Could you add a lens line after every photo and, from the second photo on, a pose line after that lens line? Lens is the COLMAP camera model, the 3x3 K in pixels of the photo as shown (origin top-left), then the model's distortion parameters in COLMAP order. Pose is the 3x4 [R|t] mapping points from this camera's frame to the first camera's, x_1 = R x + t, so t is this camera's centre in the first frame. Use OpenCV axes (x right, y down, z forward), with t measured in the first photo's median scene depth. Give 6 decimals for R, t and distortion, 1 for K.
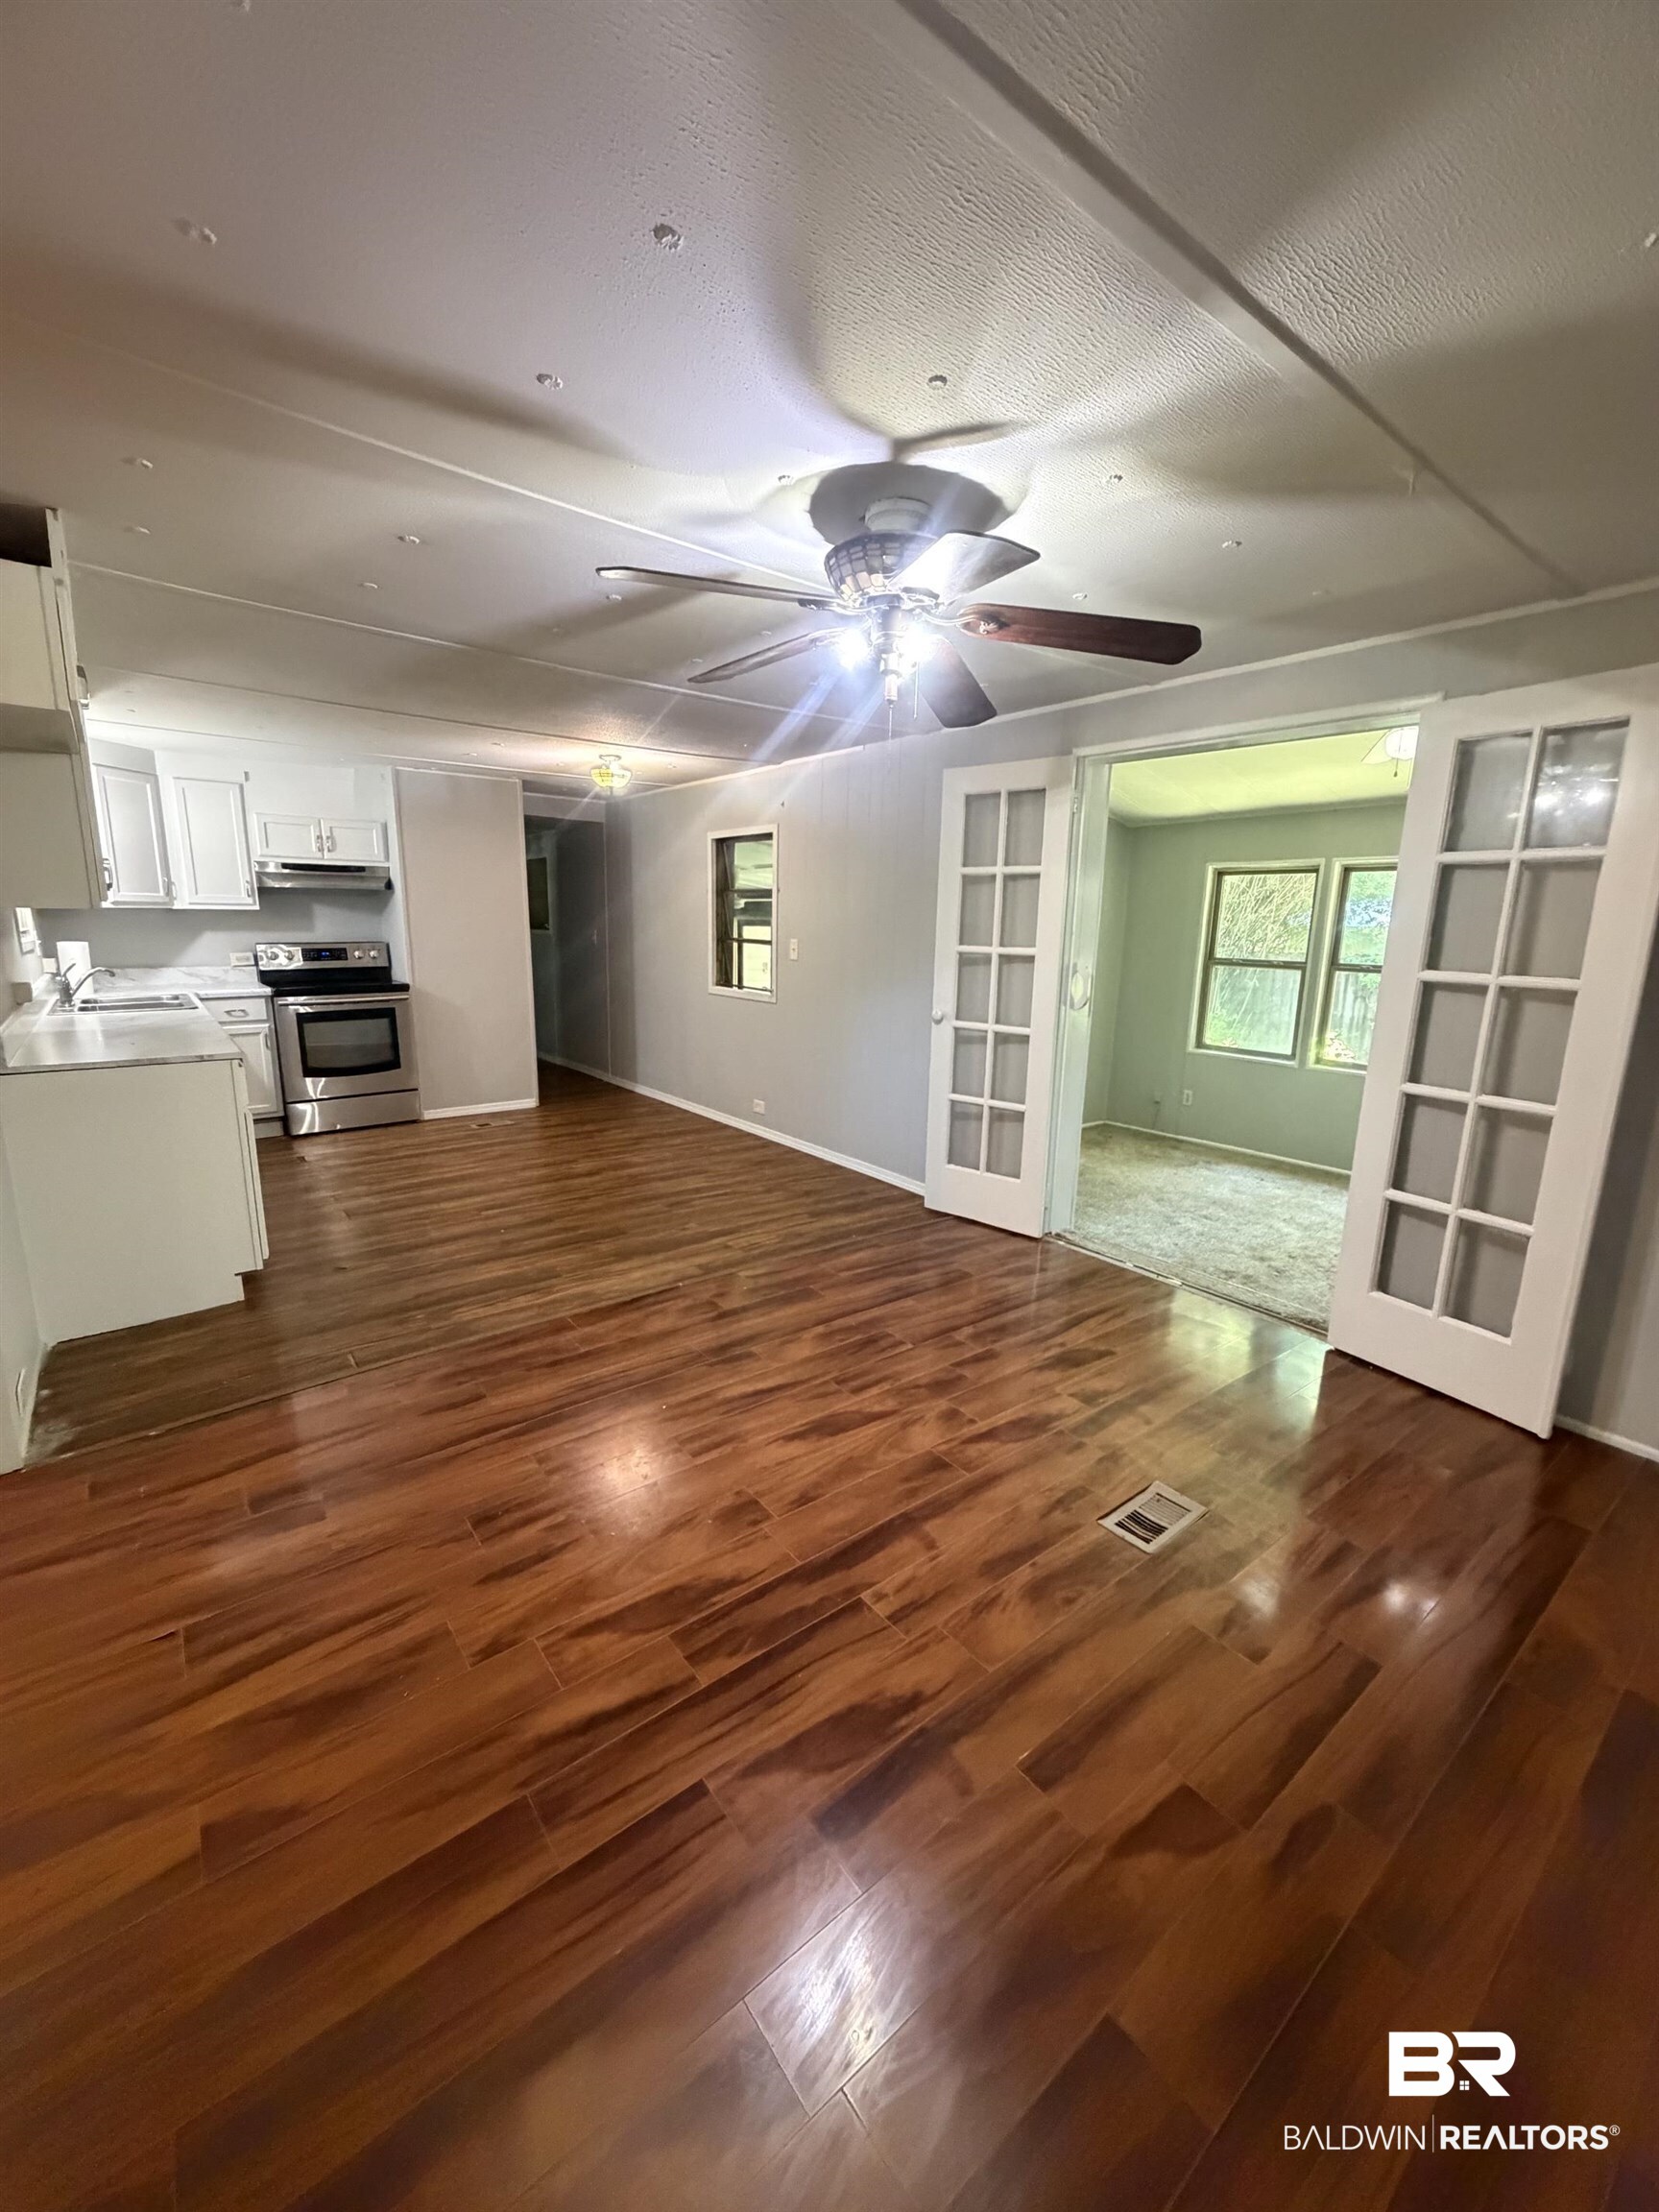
lens RADIAL K [[881.8, 0, 832.2], [0, 881.8, 1100.9], [0, 0, 1]] dist [-0.002041, -0.000105]
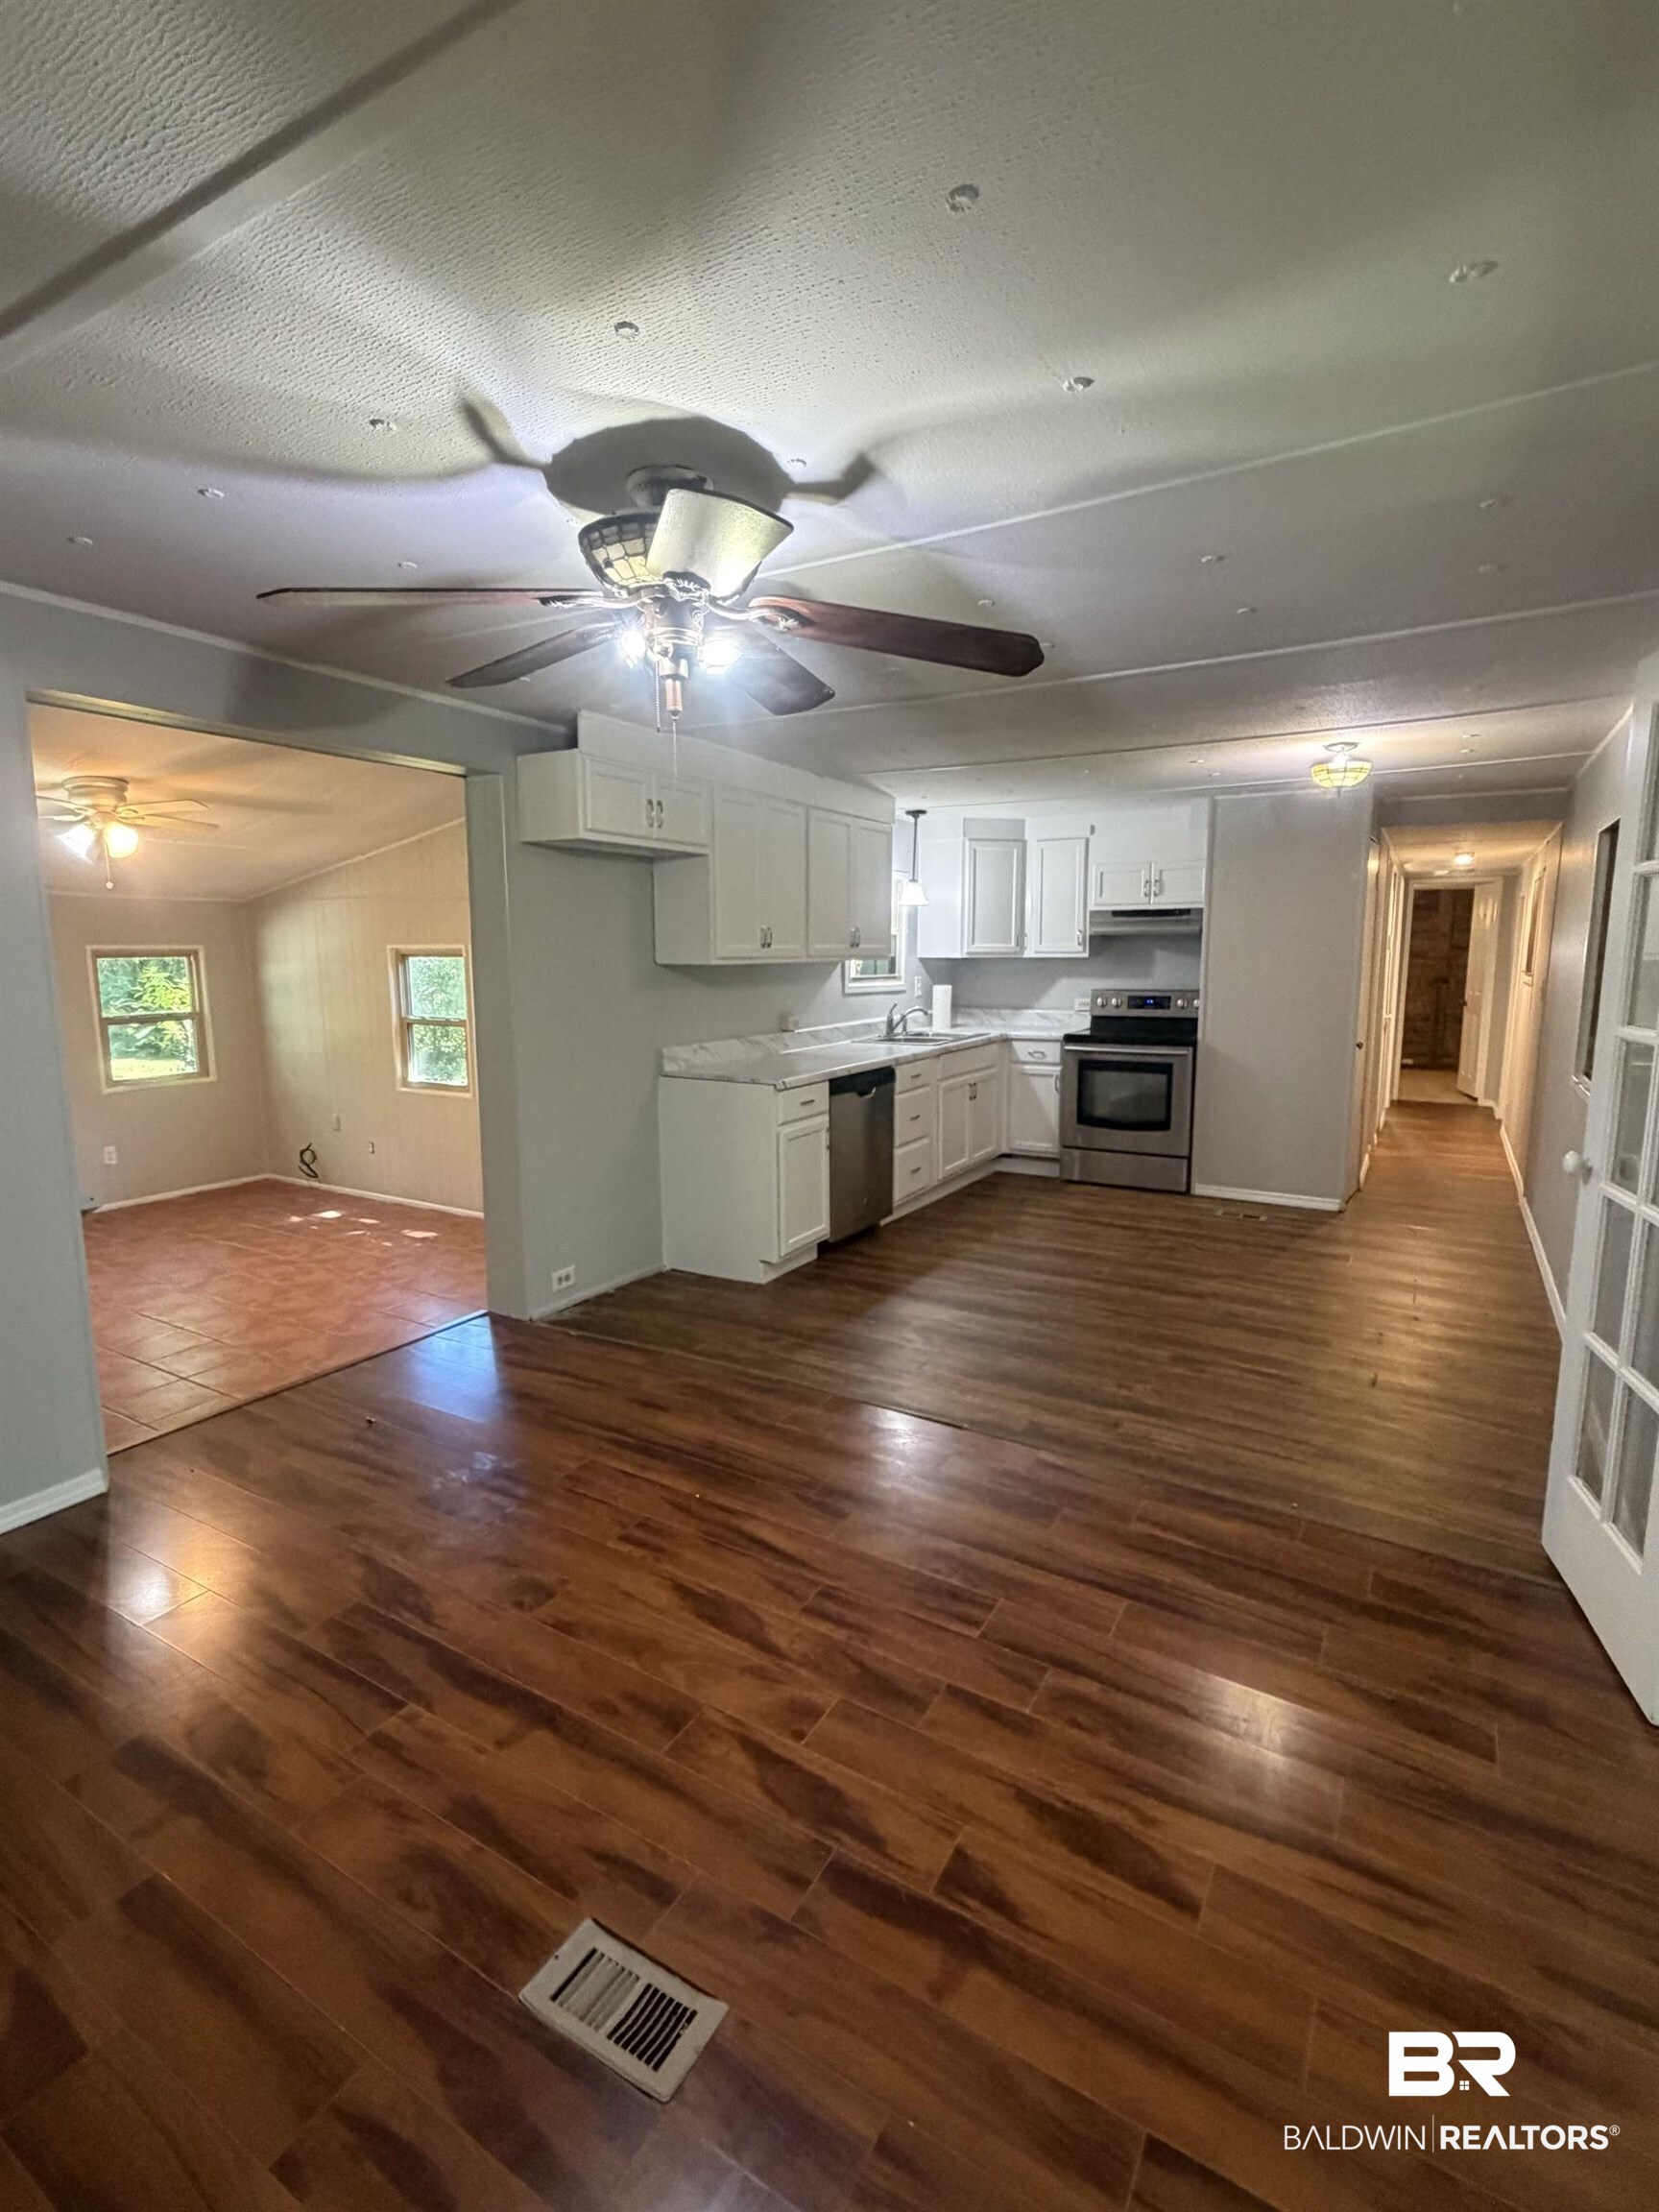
lens RADIAL K [[1033.4, 0, 822.7], [0, 1033.4, 1100.3], [0, 0, 1]] dist [0.000261, 0.000484]
pose [[0.358193, 0.119395, -0.925982, 0.522918], [-0.180561, 0.981924, 0.056763, -0.094458], [0.916022, 0.146864, 0.373276, 0.419766]]
